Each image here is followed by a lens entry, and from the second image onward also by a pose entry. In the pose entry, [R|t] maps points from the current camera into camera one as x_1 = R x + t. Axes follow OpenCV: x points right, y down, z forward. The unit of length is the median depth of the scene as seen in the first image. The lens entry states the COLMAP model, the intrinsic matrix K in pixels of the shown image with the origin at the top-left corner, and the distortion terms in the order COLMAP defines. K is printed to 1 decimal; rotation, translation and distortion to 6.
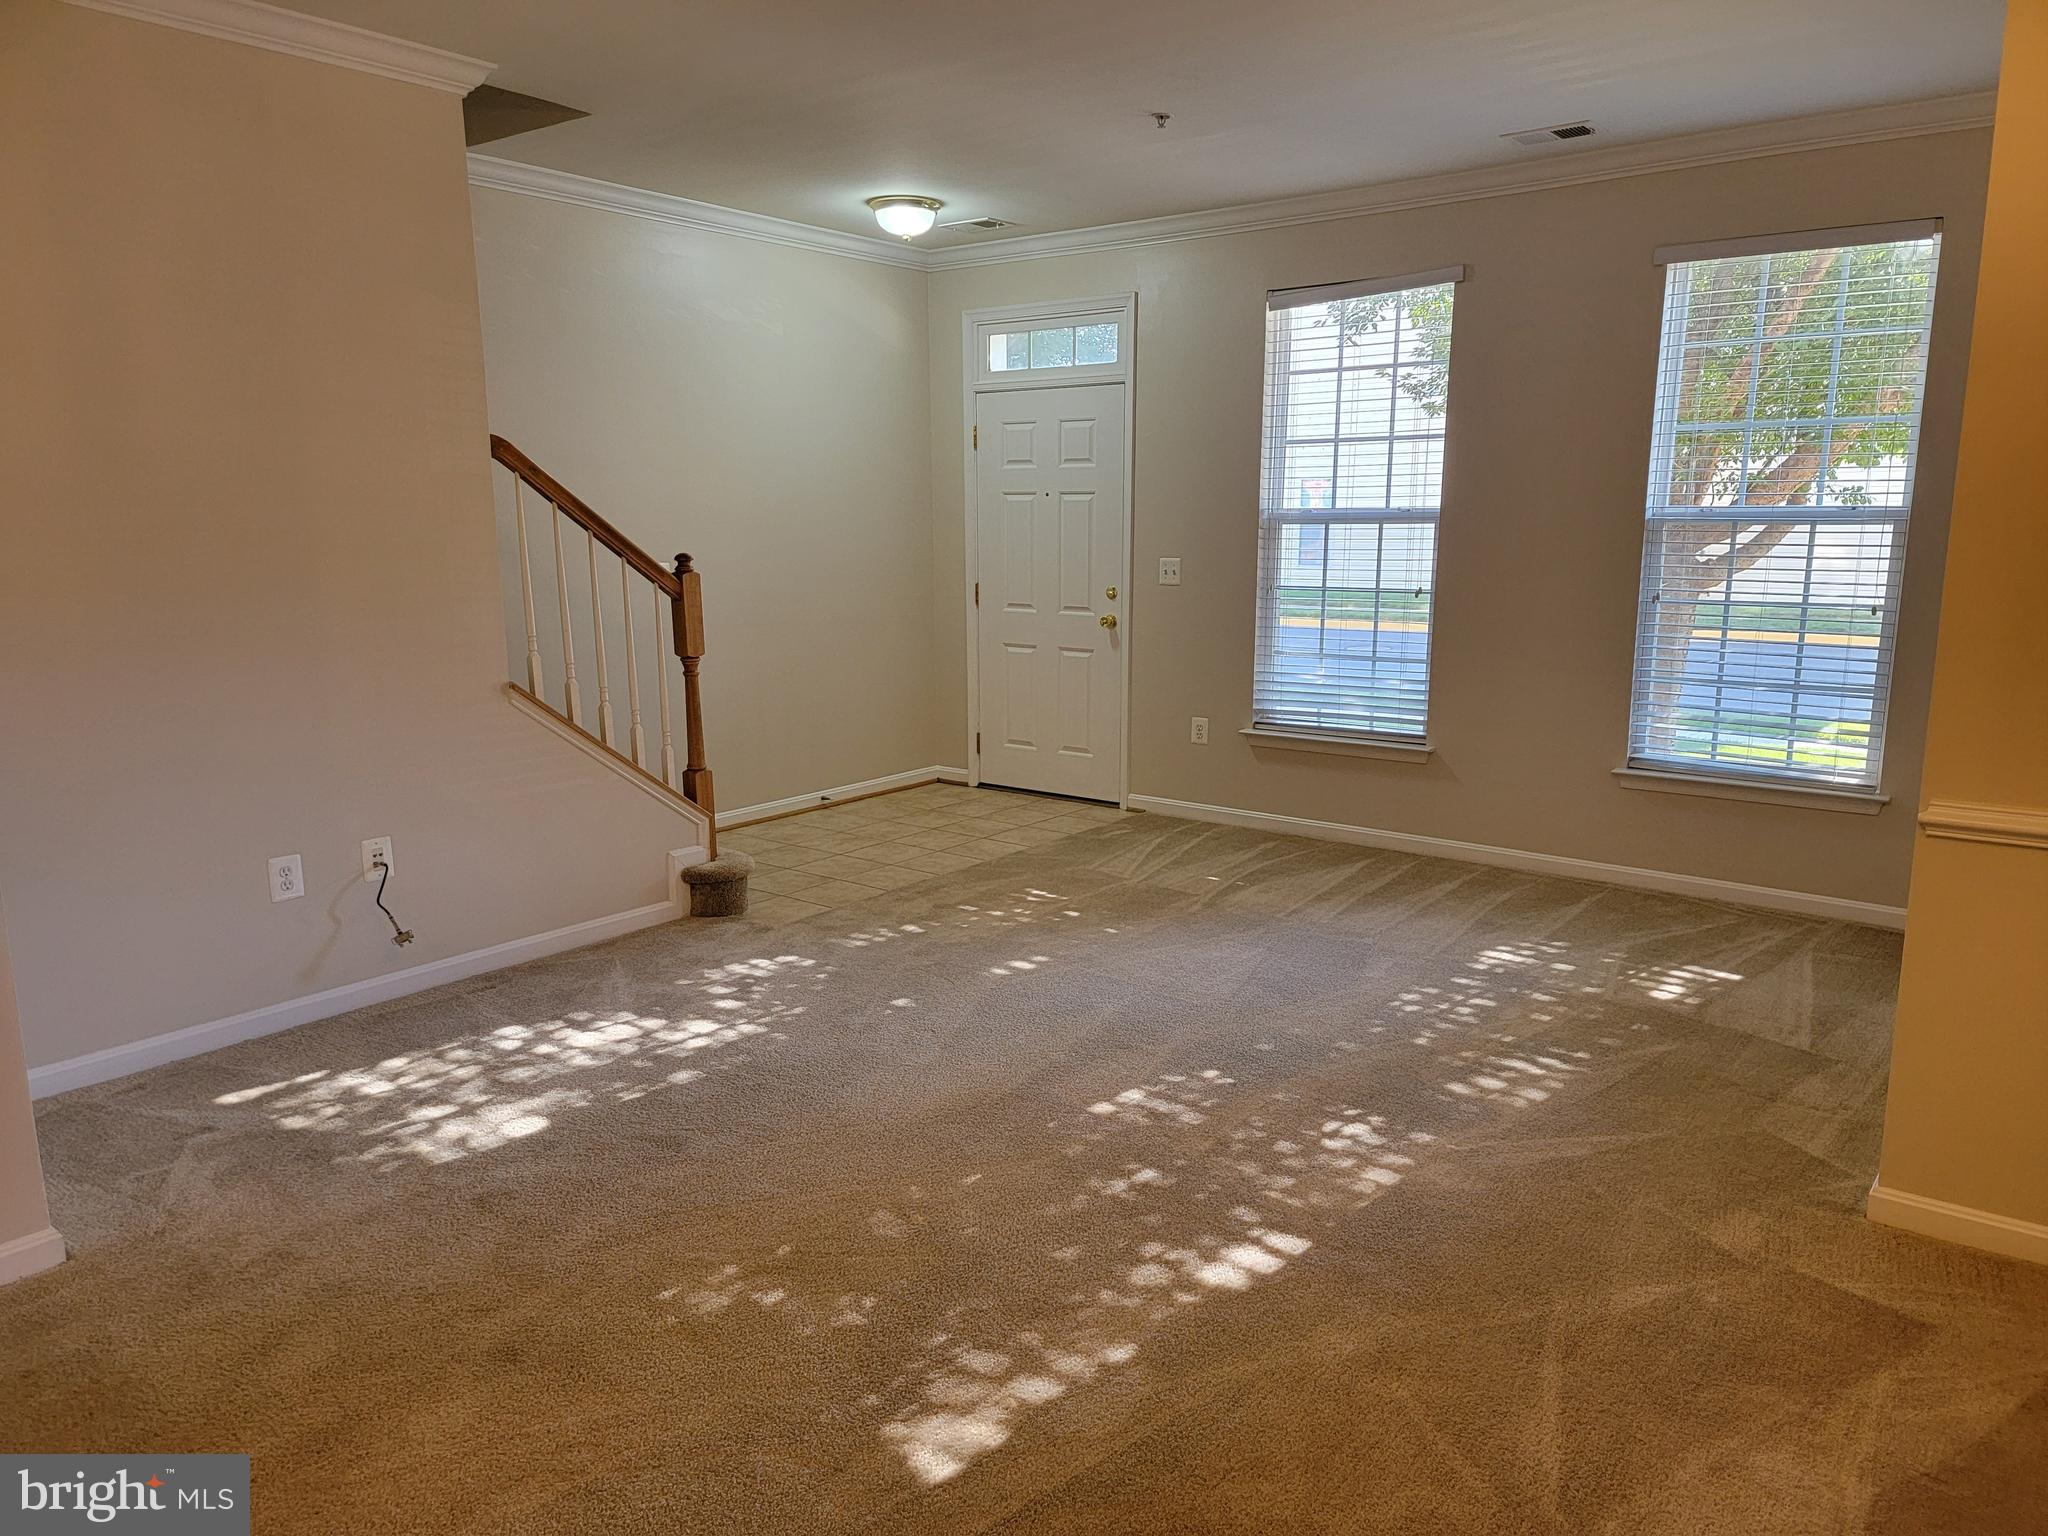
lens RADIAL K [[1410.1, 0, 1019.0], [0, 1410.1, 772.2], [0, 0, 1]] dist [0.066750, -0.044202]
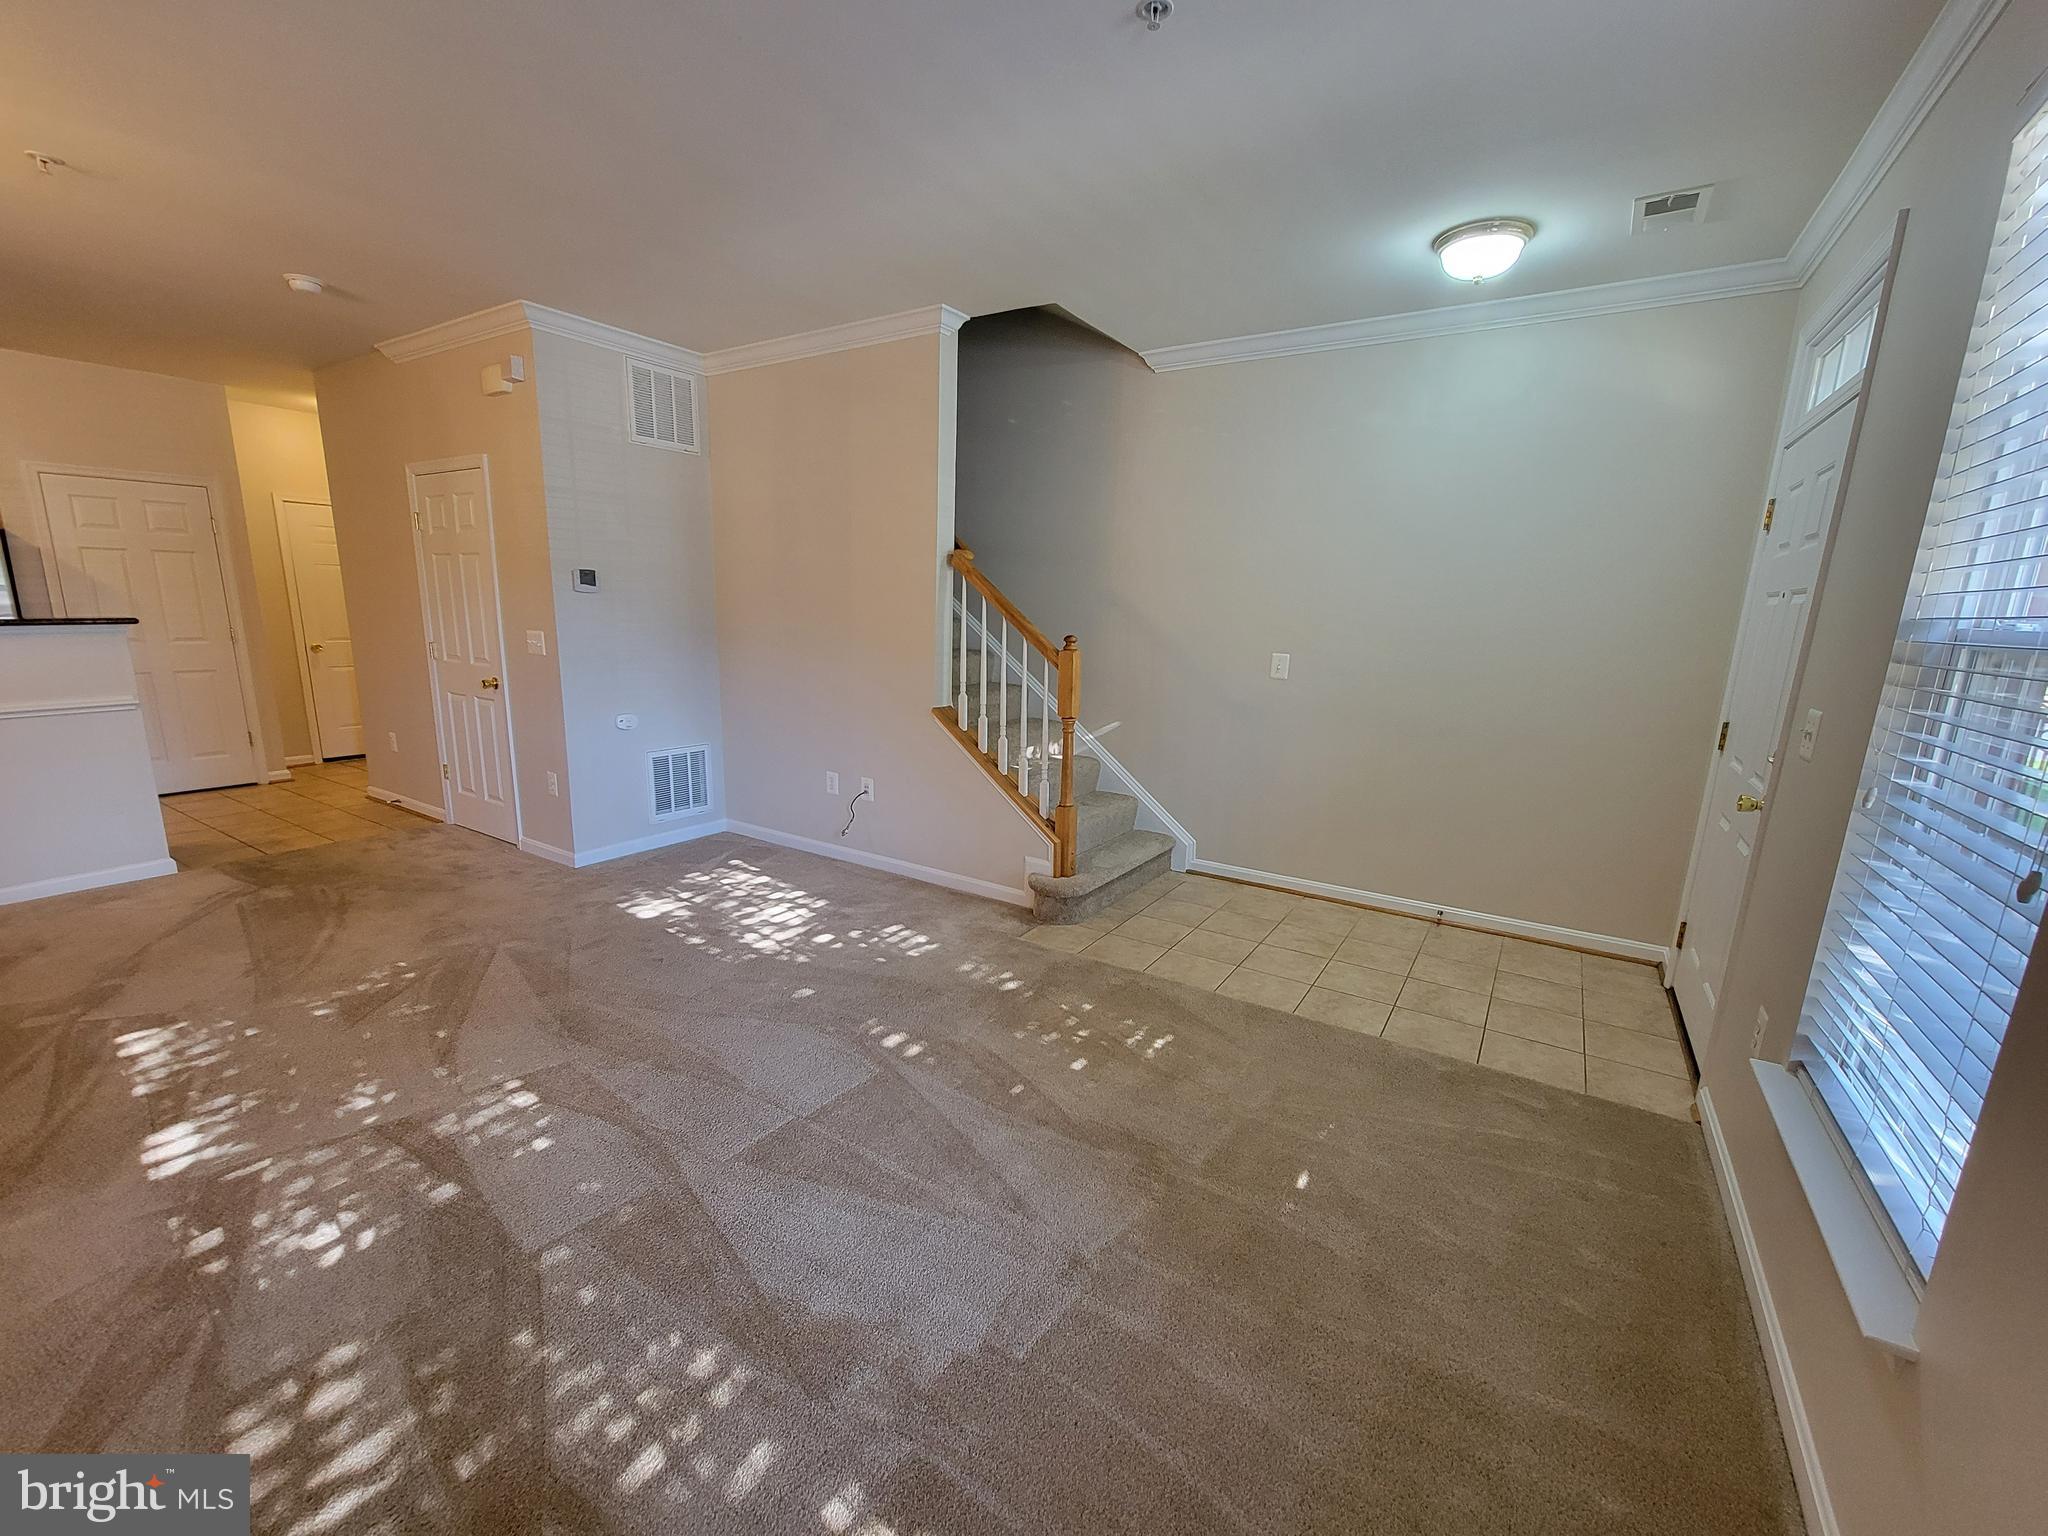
lens RADIAL K [[835.6, 0, 1034.0], [0, 835.6, 782.6], [0, 0, 1]] dist [-0.004705, 0.000169]
pose [[0.102927, 0.213217, -0.971568, 0.604685], [-0.210266, 0.959347, 0.188260, -0.191338], [0.972211, 0.184911, 0.143575, 1.055866]]
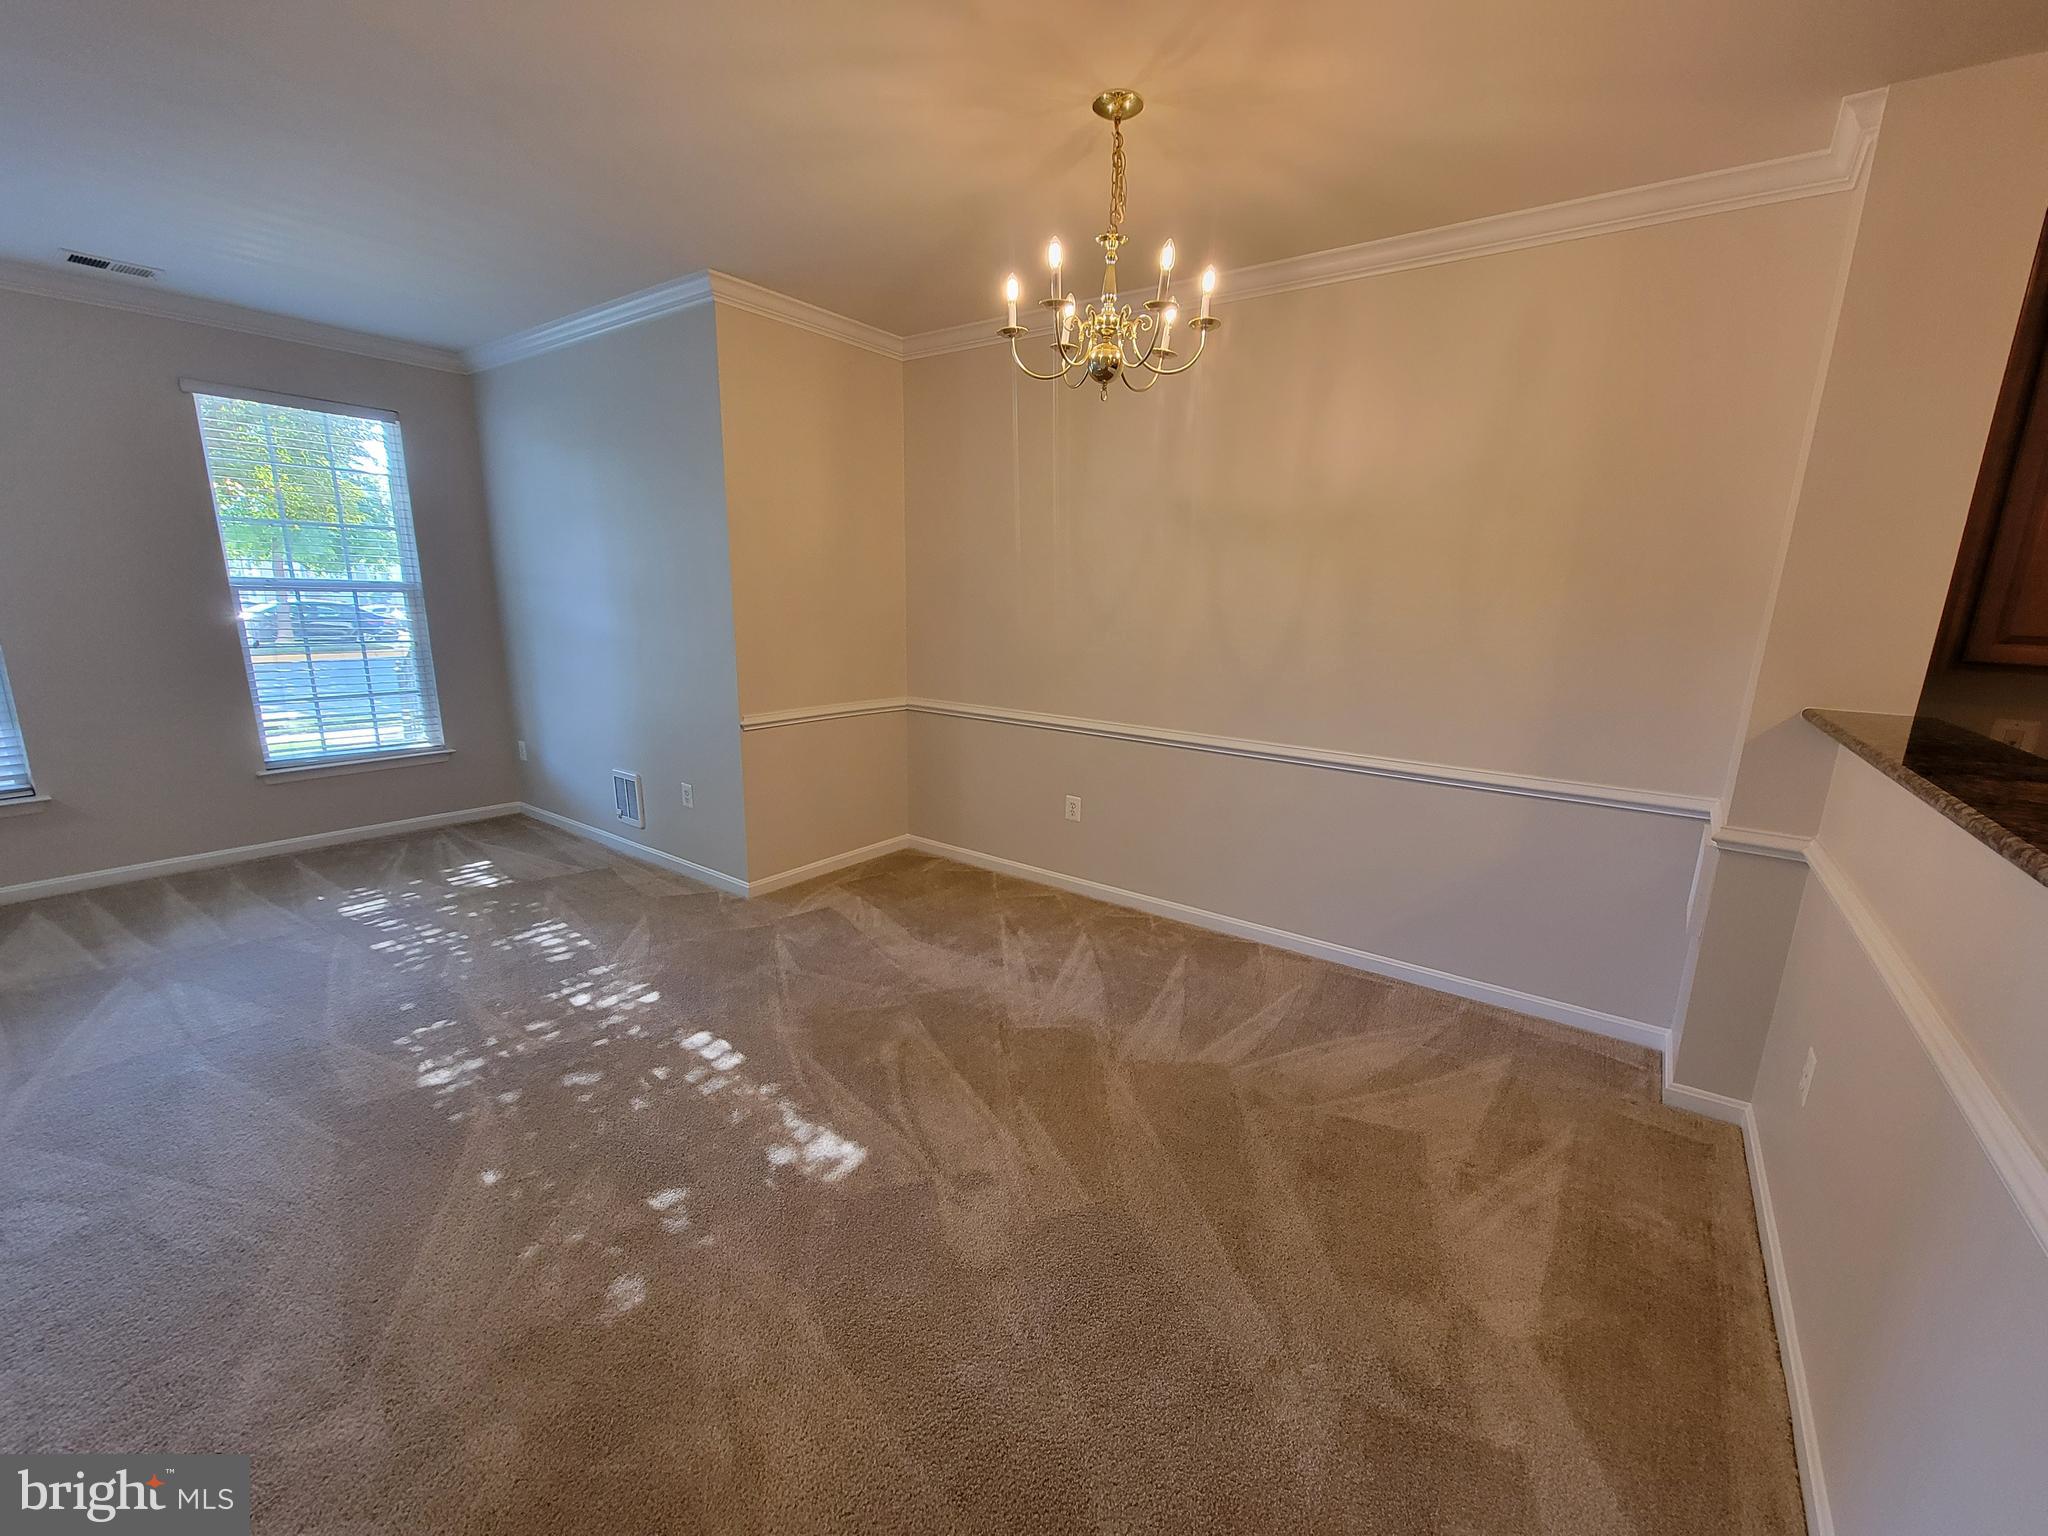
lens RADIAL K [[835.6, 0, 1023.8], [0, 835.6, 766.4], [0, 0, 1]] dist [-0.004705, 0.000169]
pose [[-0.031984, -0.202662, 0.978726, -0.489466], [0.159886, 0.965580, 0.205164, -0.070339], [-0.986617, 0.163047, 0.001519, 0.374866]]
